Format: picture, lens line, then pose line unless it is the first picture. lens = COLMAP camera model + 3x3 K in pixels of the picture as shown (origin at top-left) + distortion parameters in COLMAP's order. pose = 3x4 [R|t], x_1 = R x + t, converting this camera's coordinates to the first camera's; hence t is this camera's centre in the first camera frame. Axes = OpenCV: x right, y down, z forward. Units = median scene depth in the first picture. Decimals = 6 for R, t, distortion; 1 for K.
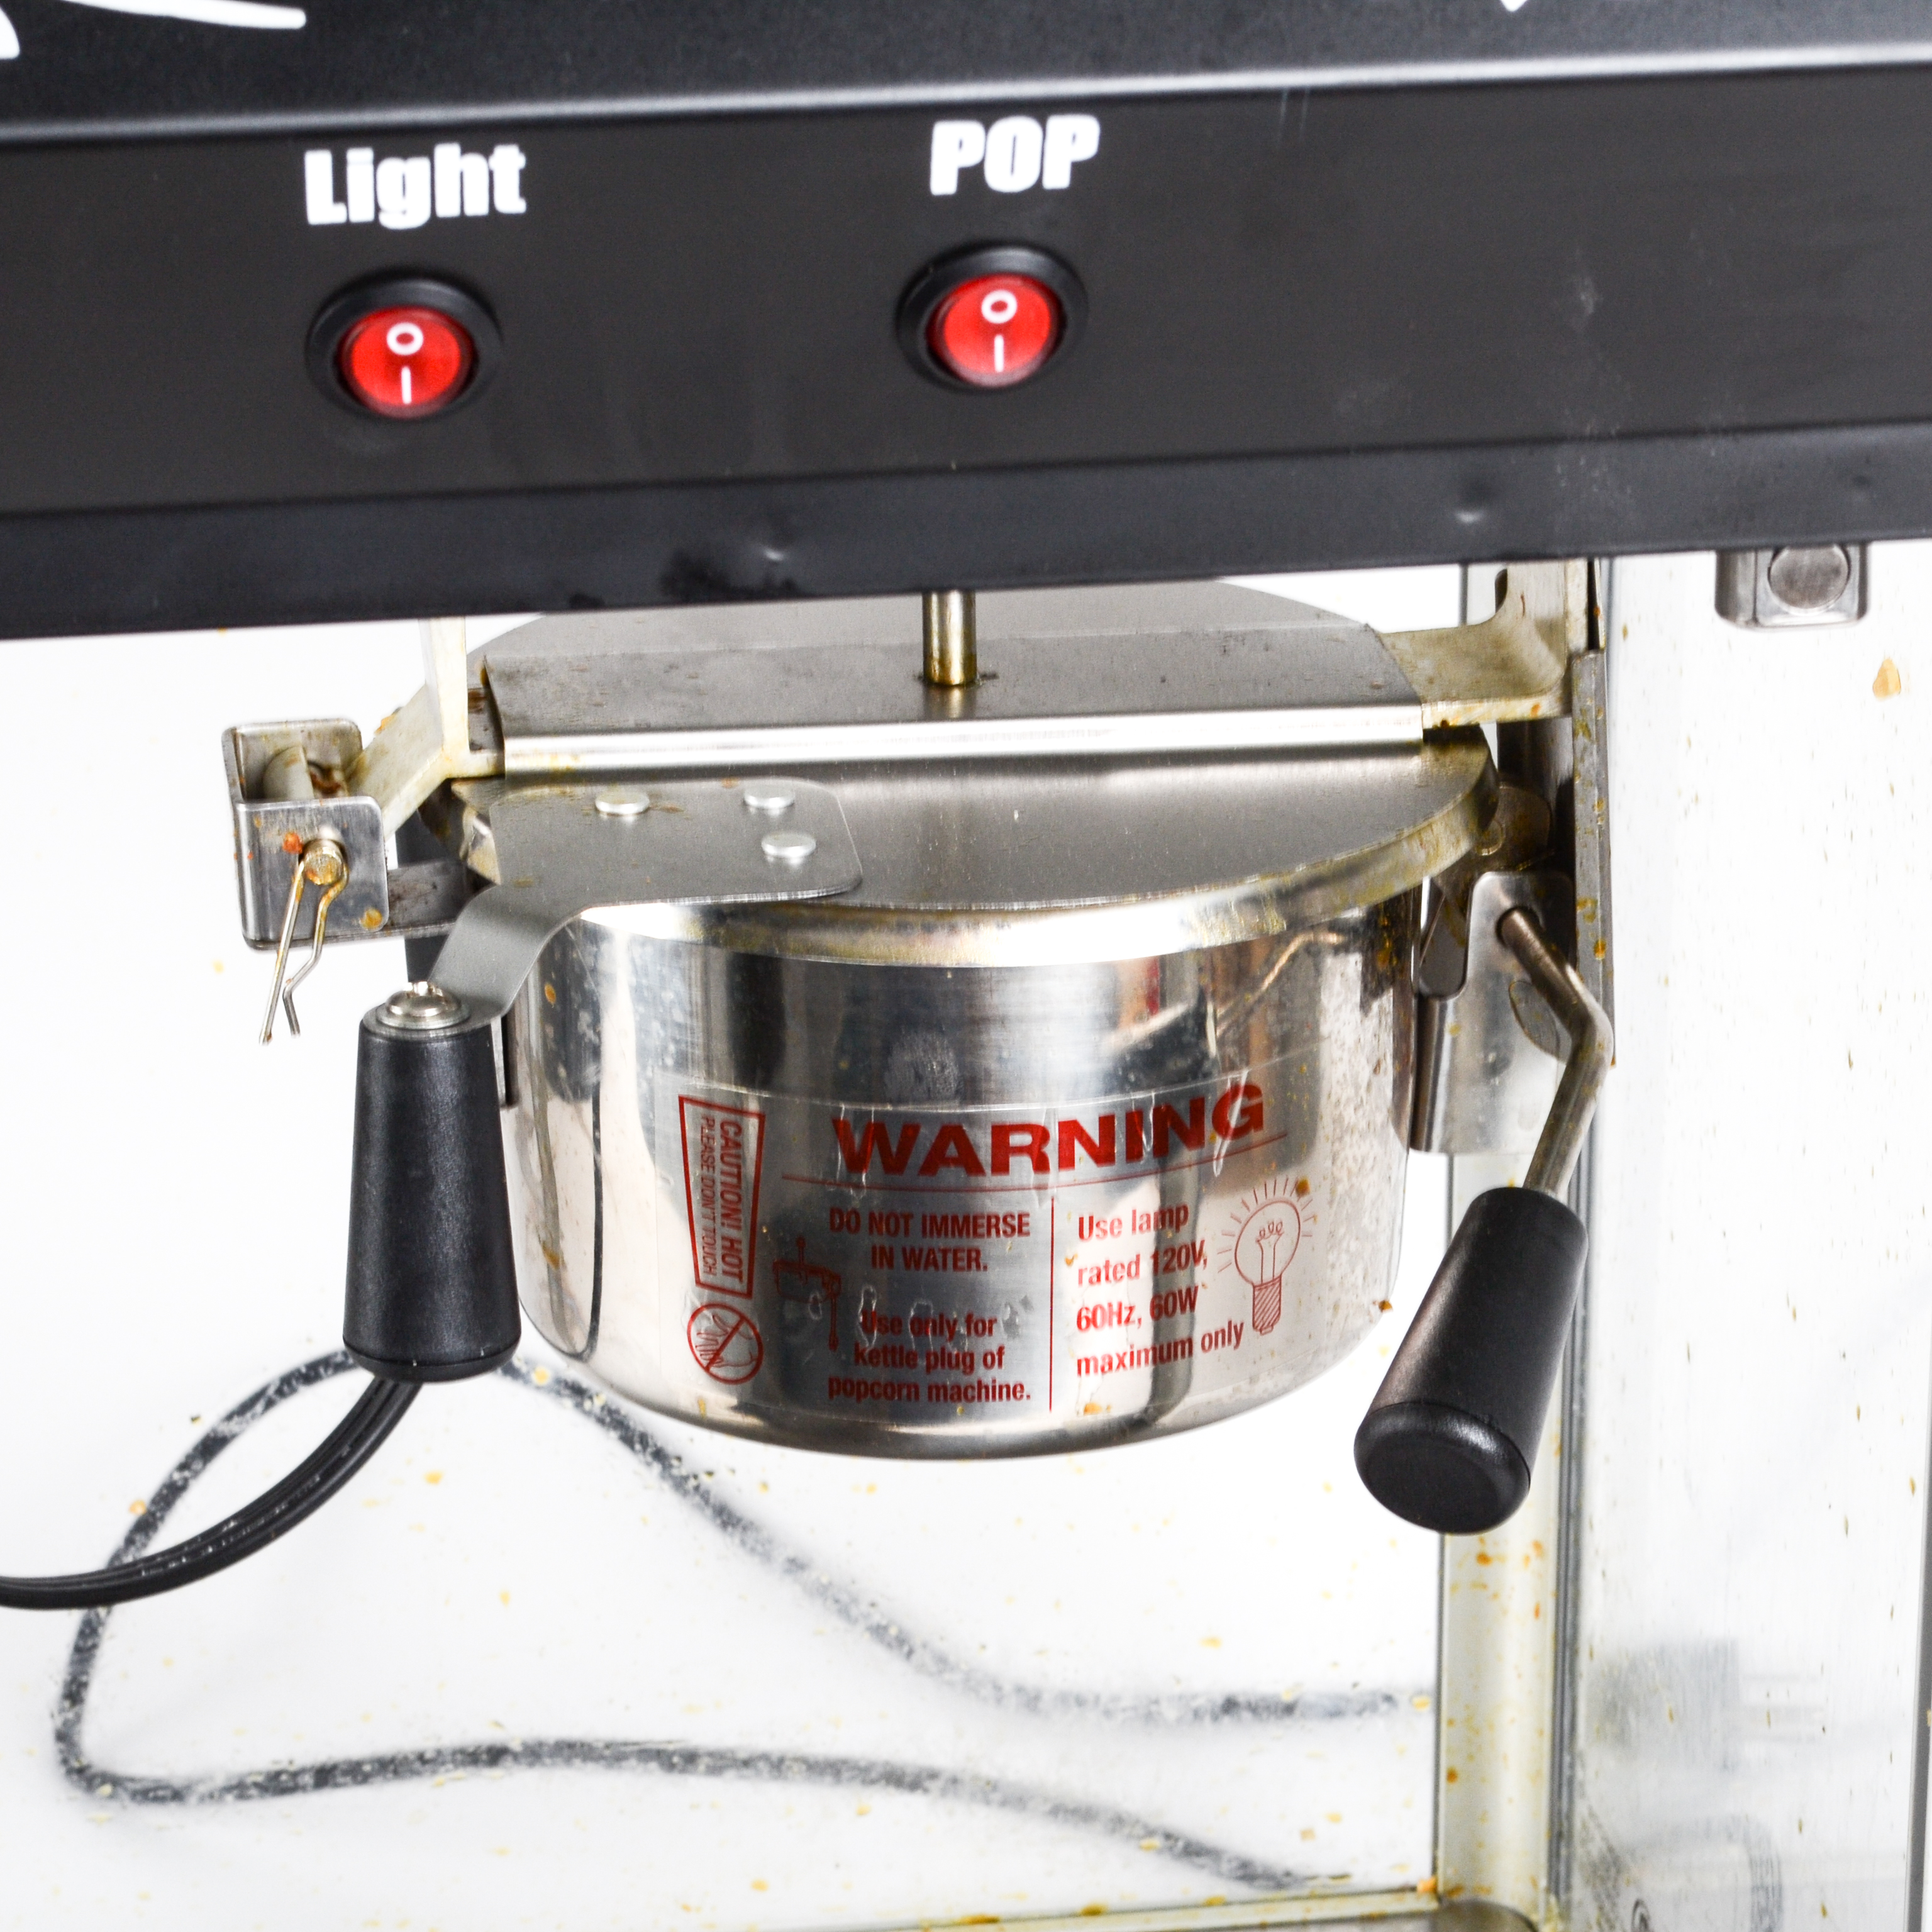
lens RADIAL K [[6790.2, 0, 966.0], [0, 6790.2, 966.0], [0, 0, 1]] dist [0.105455, -1.879410]
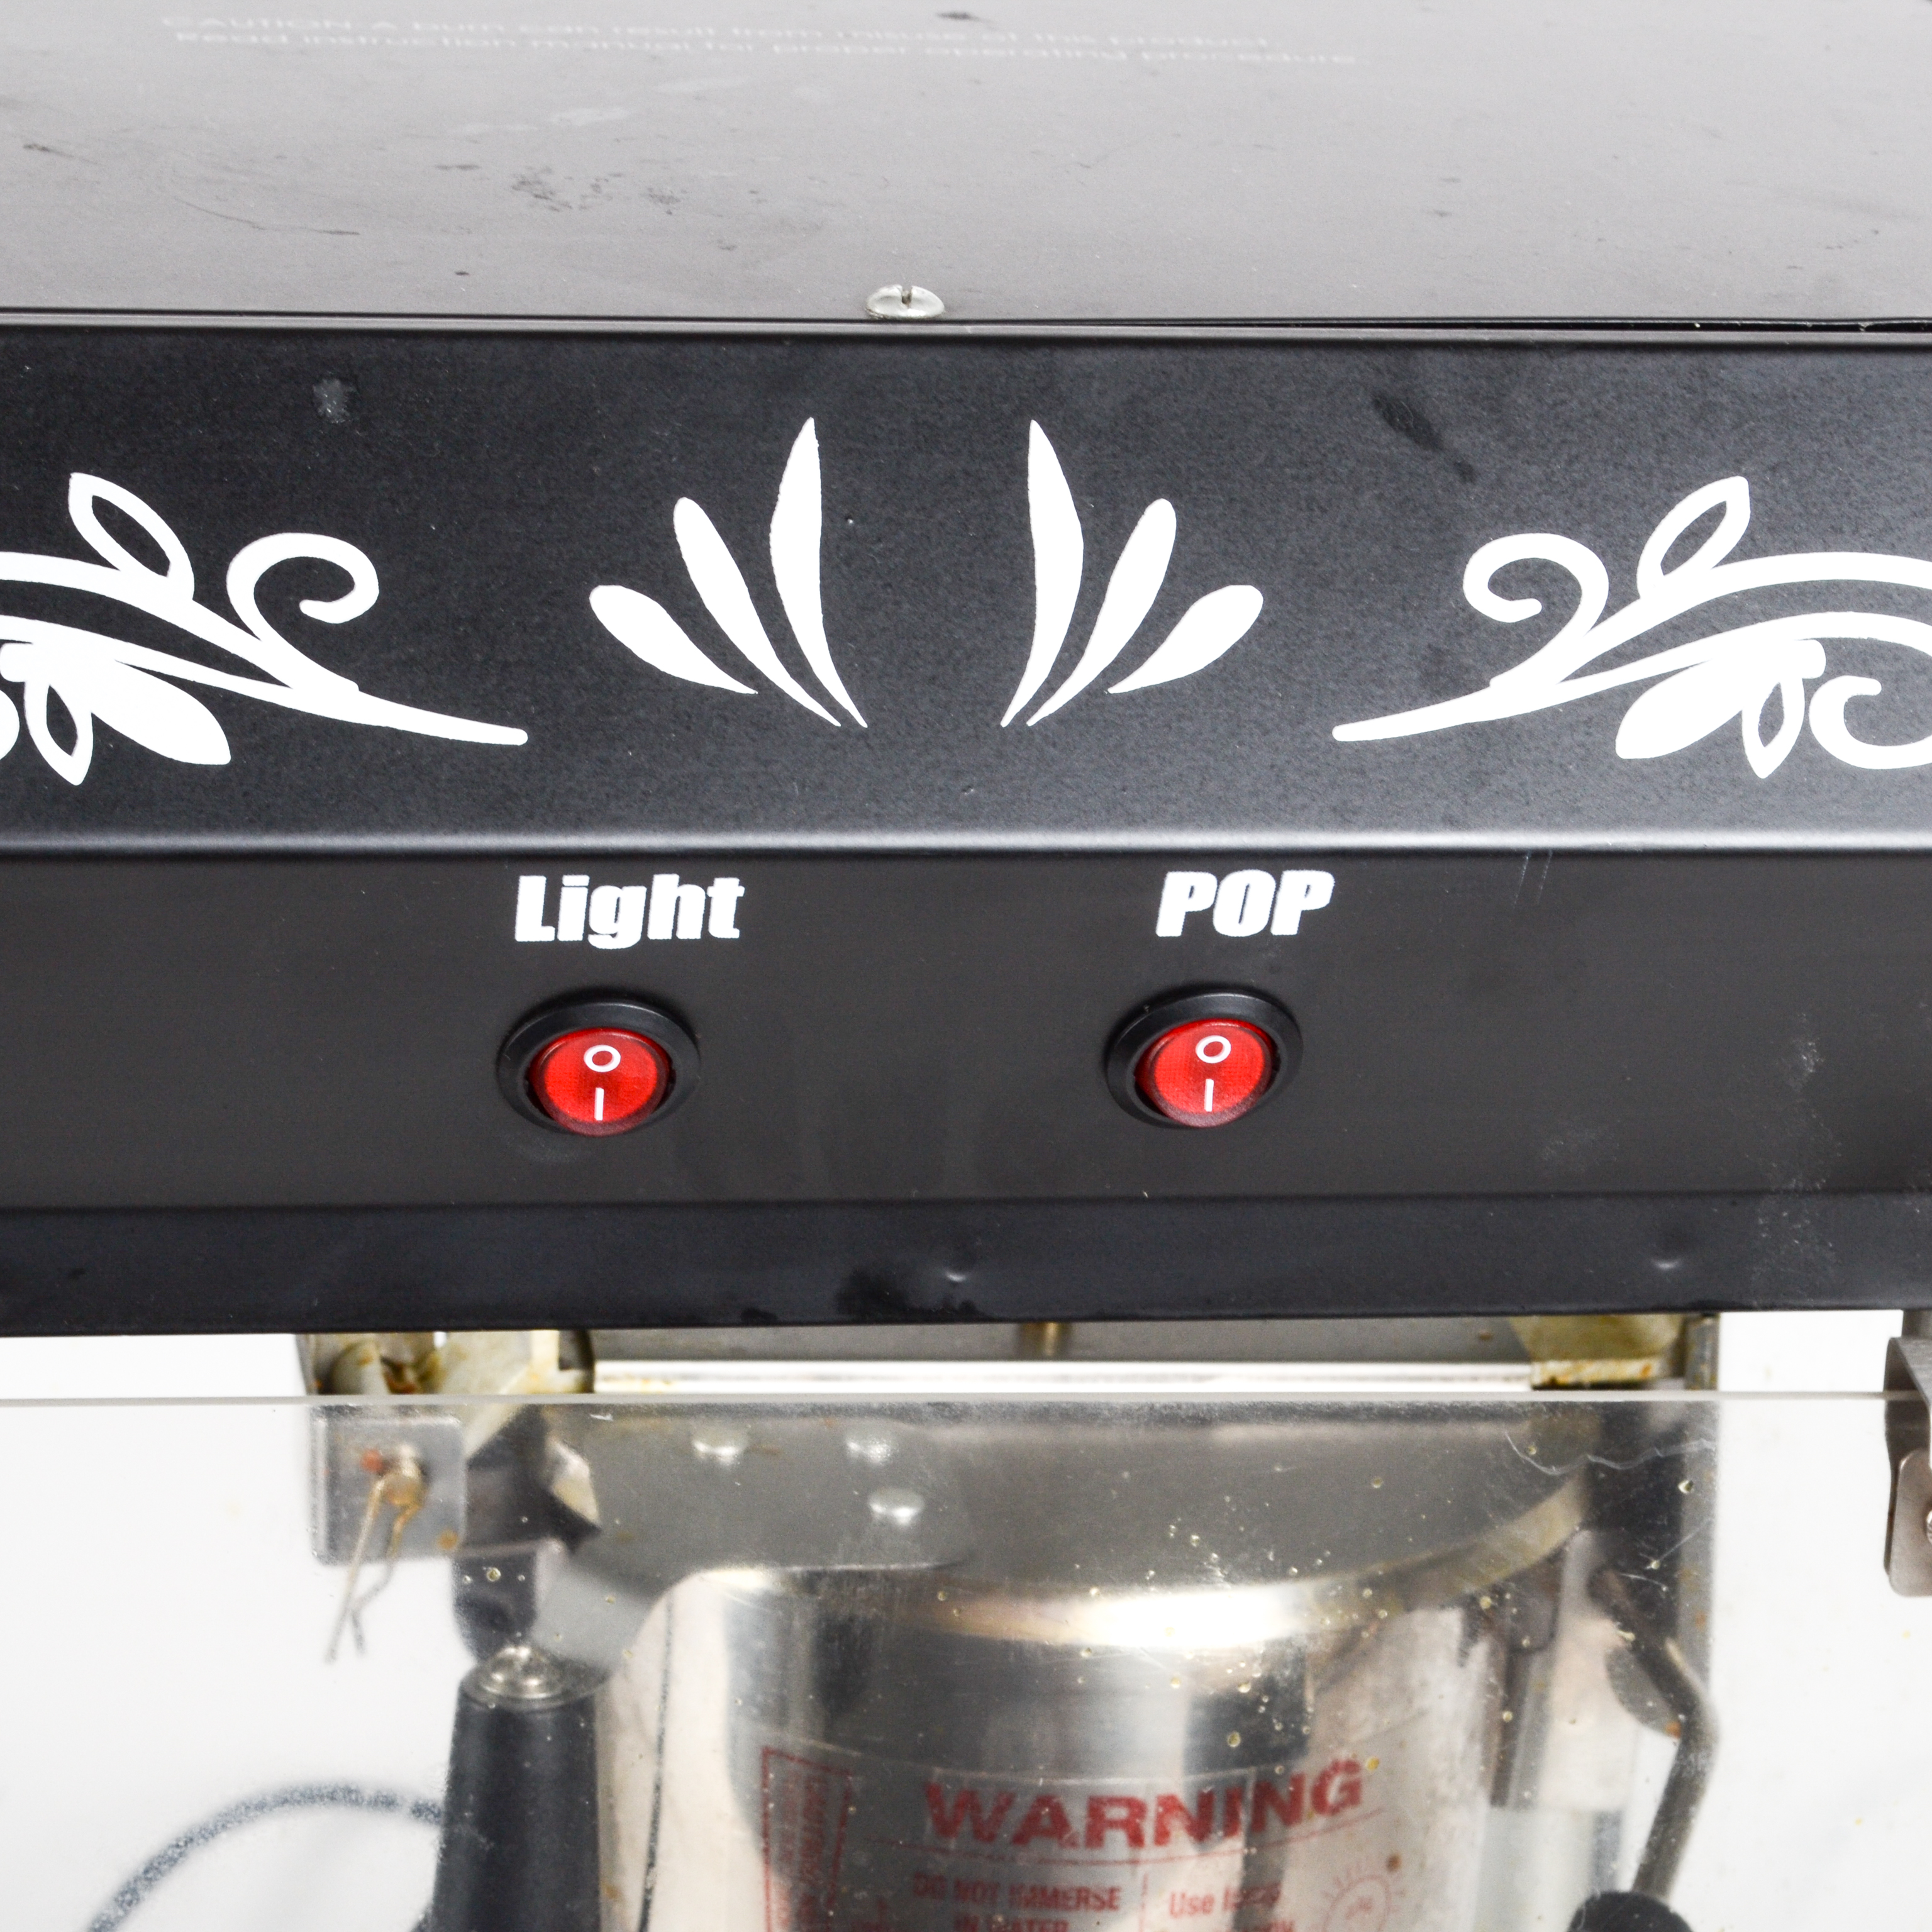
lens RADIAL K [[6790.2, 0, 966.0], [0, 6790.2, 966.0], [0, 0, 1]] dist [0.105455, -1.879410]
pose [[0.997906, 0.050425, 0.040514, -0.067997], [-0.049412, 0.998449, -0.025639, -0.079956], [-0.041744, 0.023584, 0.998850, 0.034653]]
